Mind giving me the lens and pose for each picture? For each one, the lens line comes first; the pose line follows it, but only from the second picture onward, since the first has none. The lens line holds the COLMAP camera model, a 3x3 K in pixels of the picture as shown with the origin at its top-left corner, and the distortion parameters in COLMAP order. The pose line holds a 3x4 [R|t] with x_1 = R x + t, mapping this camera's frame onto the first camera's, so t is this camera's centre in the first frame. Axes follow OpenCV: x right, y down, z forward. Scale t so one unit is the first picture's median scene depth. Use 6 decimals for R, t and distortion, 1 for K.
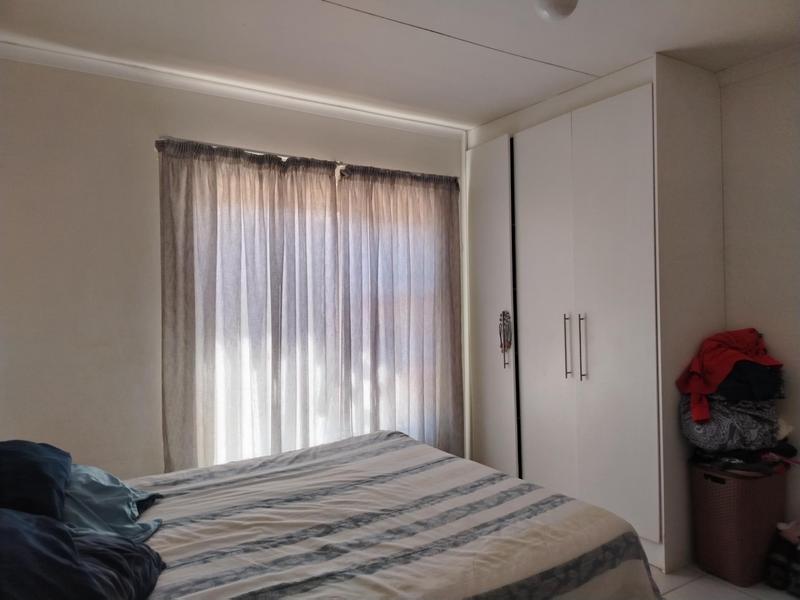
lens RADIAL K [[566.4, 0, 399.8], [0, 566.4, 297.9], [0, 0, 1]] dist [0.029491, -0.014804]
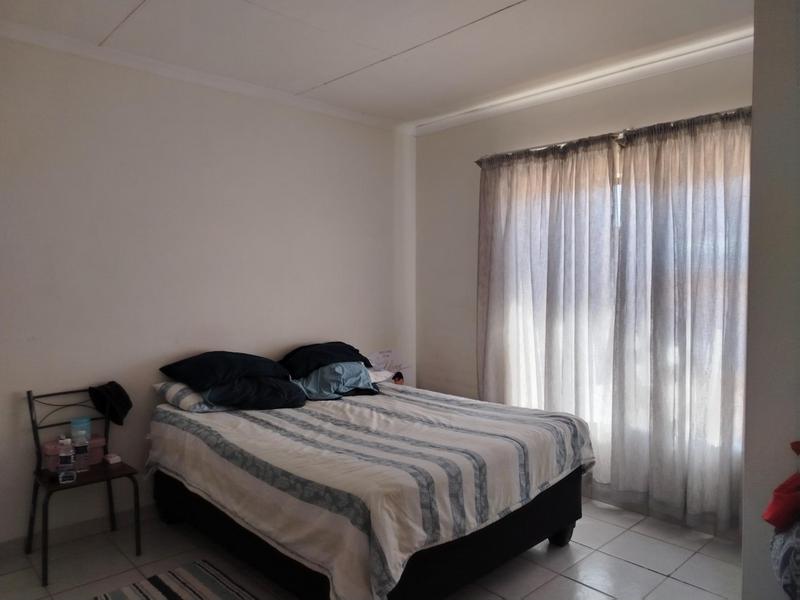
lens RADIAL K [[566.4, 0, 399.2], [0, 566.4, 300.6], [0, 0, 1]] dist [0.029491, -0.014804]
pose [[0.188374, 0.045754, -0.981031, 1.105812], [-0.014443, 0.998935, 0.043815, 0.004482], [0.981991, 0.005915, 0.188834, 0.684761]]
